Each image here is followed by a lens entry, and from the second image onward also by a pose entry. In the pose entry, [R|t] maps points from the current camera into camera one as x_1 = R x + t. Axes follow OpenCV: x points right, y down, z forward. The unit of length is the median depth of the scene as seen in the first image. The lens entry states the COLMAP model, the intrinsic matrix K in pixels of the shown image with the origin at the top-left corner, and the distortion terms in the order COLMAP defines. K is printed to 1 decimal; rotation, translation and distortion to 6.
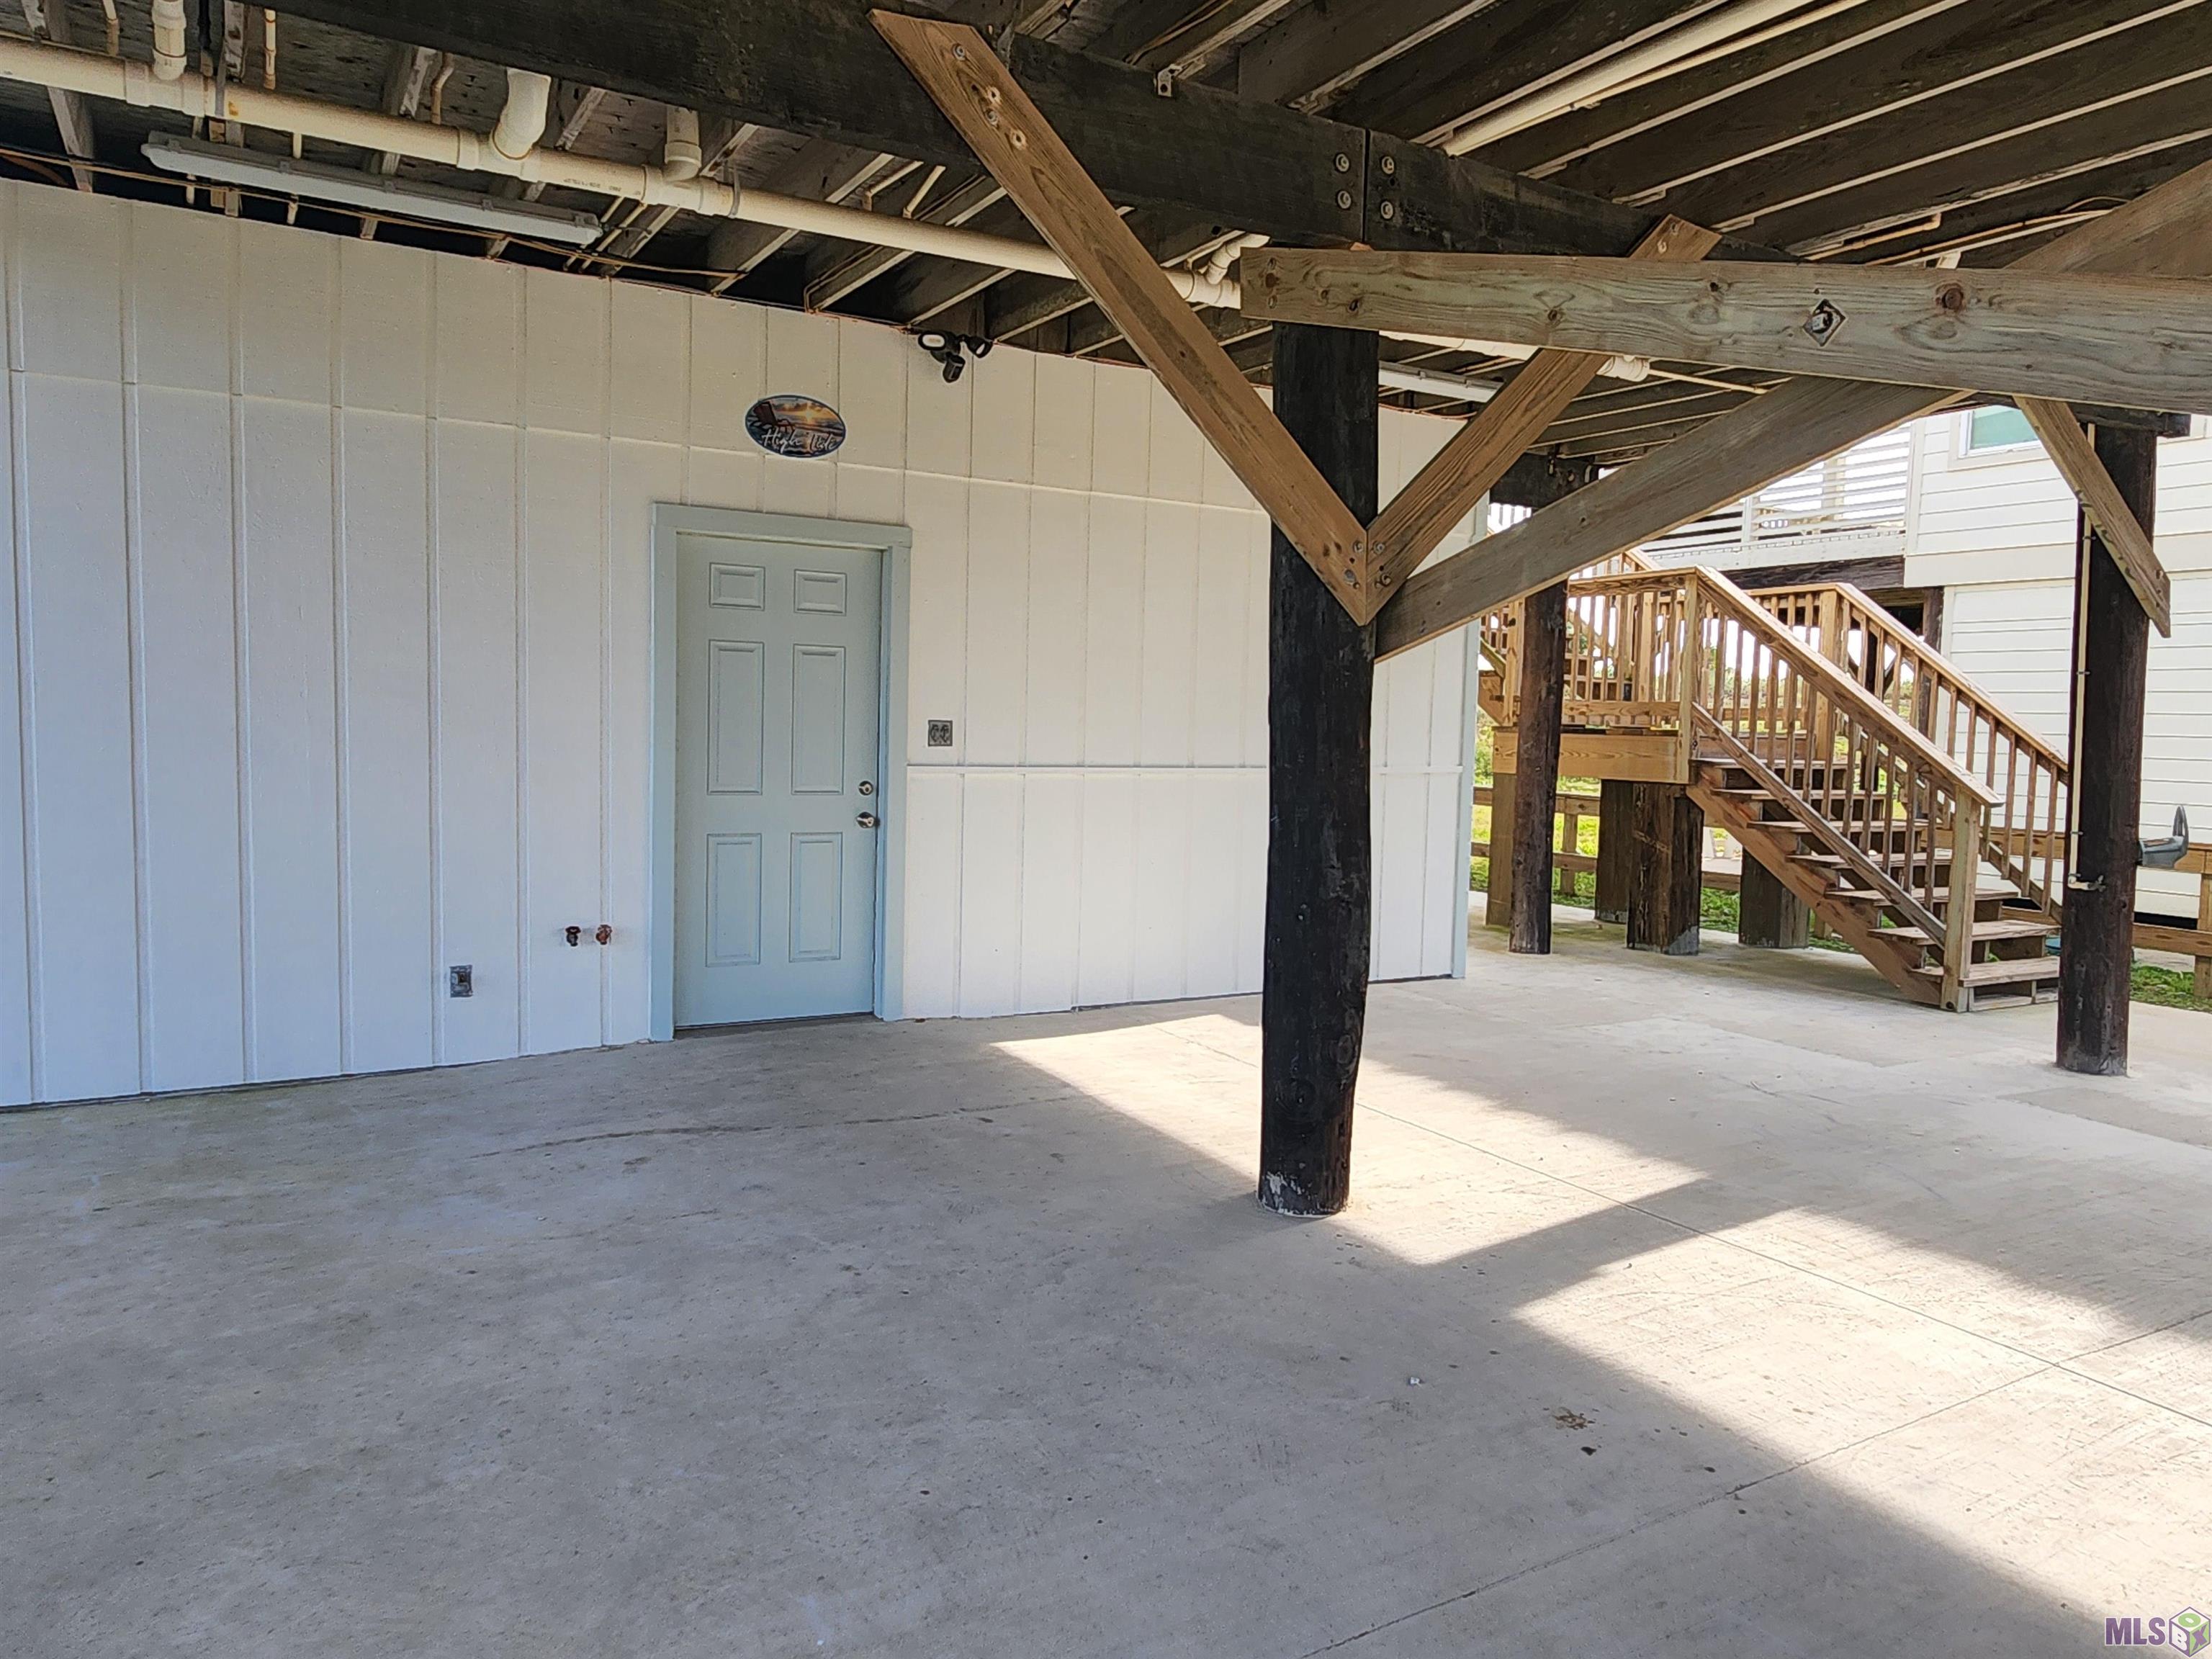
lens RADIAL K [[1491.6, 0, 1106.0], [0, 1491.6, 829.5], [0, 0, 1]] dist [-0.003909, 0.000727]
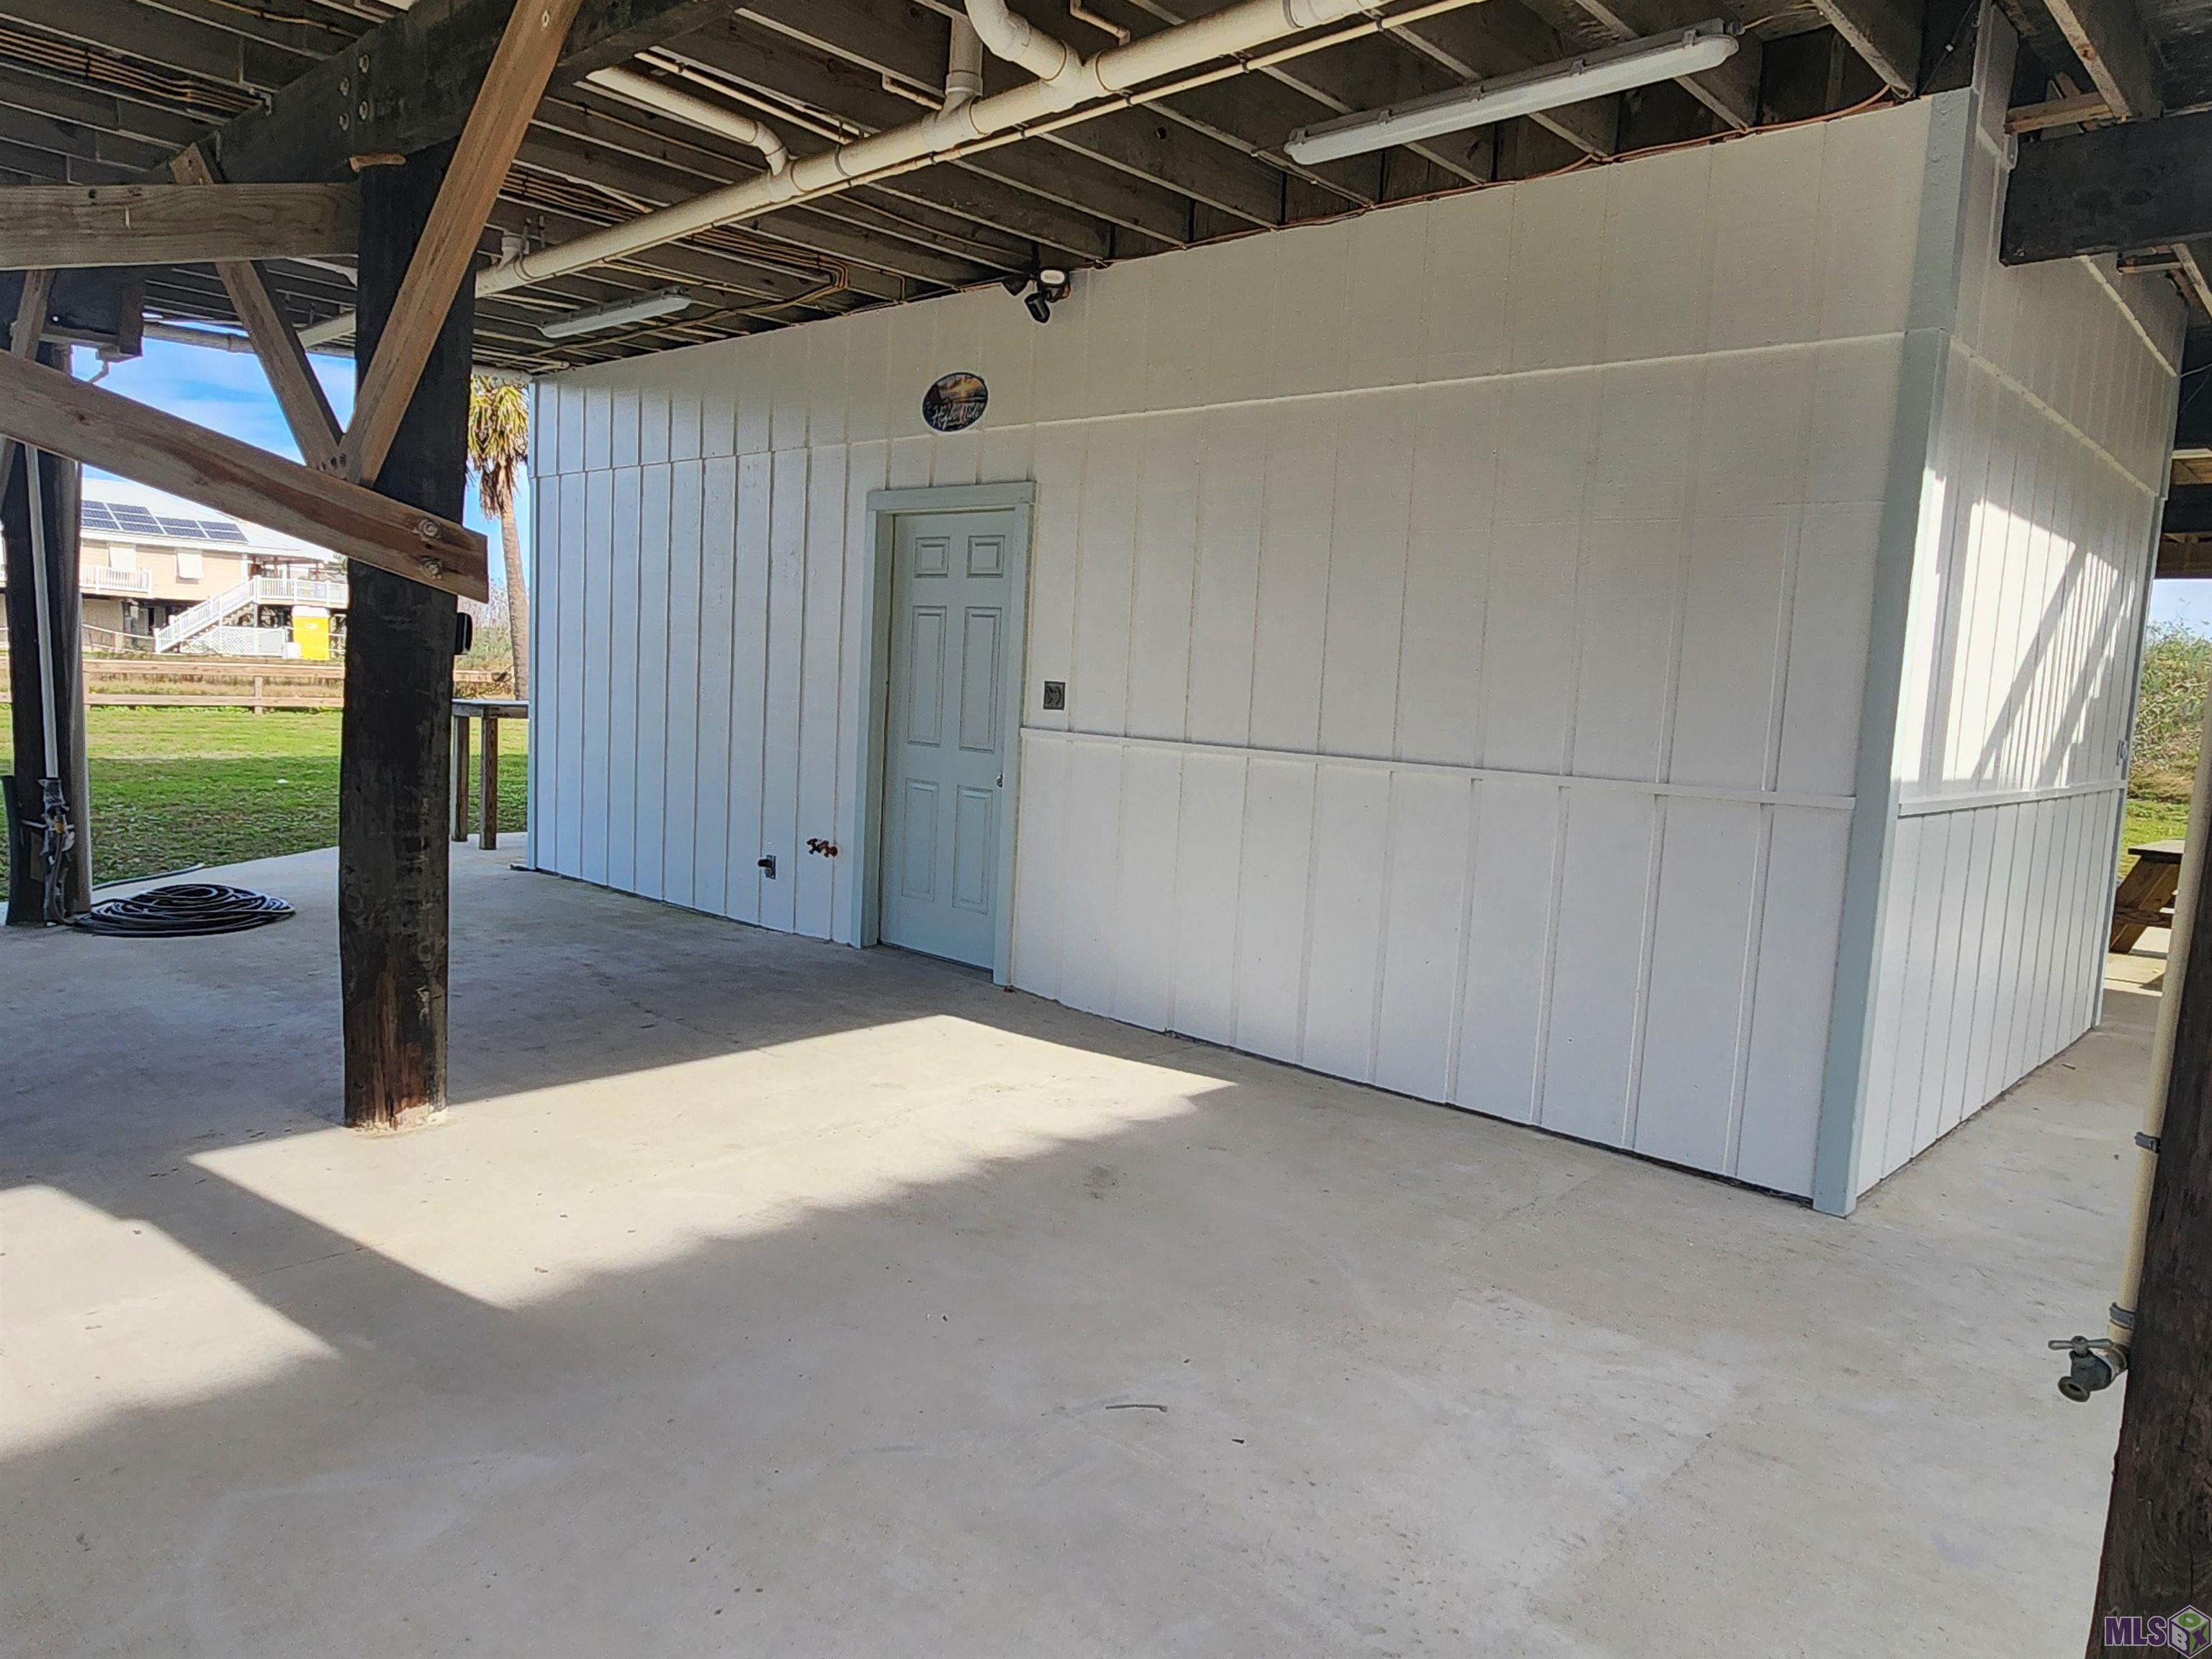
lens RADIAL K [[1491.6, 0, 1106.0], [0, 1491.6, 829.5], [0, 0, 1]] dist [-0.003909, 0.000727]
pose [[0.284708, 0.087818, -0.954583, 0.860250], [-0.118354, 0.991396, 0.055905, -0.039571], [0.951280, 0.097062, 0.292652, 0.814525]]
